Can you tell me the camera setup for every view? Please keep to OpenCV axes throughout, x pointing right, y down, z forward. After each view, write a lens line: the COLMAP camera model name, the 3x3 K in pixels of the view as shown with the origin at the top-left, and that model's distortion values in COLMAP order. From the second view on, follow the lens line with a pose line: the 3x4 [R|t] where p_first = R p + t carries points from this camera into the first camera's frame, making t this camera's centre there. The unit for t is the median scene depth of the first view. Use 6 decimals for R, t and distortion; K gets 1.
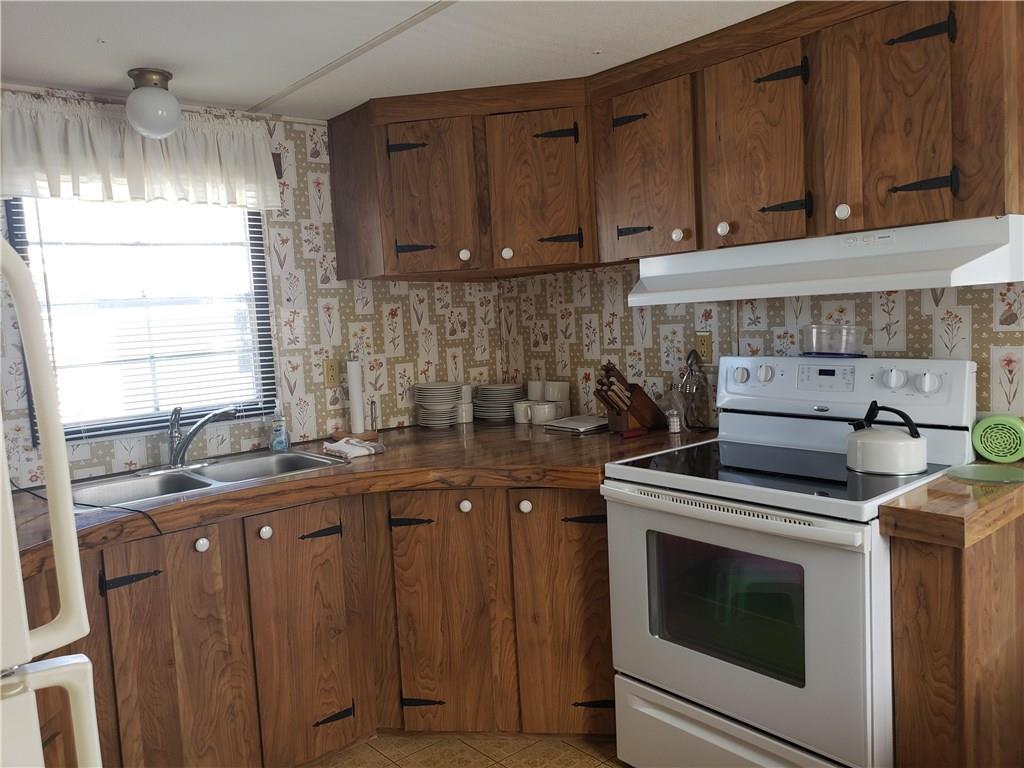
lens RADIAL K [[791.0, 0, 476.9], [0, 791.0, 383.5], [0, 0, 1]] dist [0.035612, -0.040610]
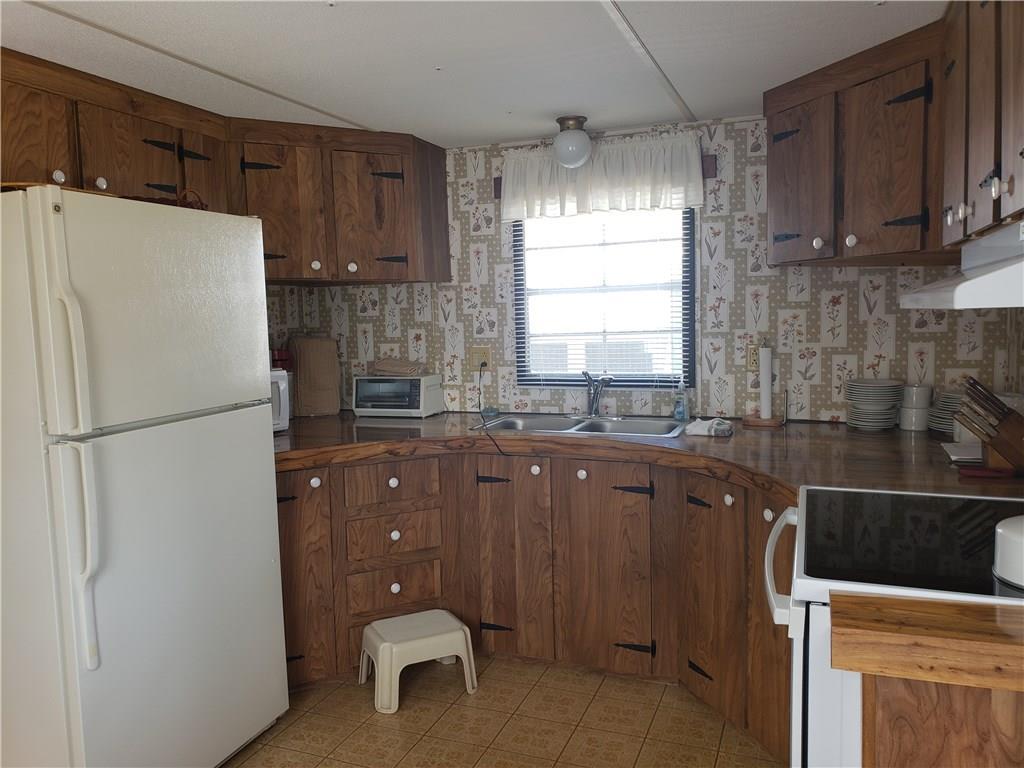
lens RADIAL K [[791.0, 0, 480.5], [0, 791.0, 376.9], [0, 0, 1]] dist [0.035612, -0.040610]
pose [[0.477781, 0.115851, -0.870807, 0.667671], [-0.082898, 0.992788, 0.086596, -0.057763], [0.874559, 0.030814, 0.483939, 0.213572]]
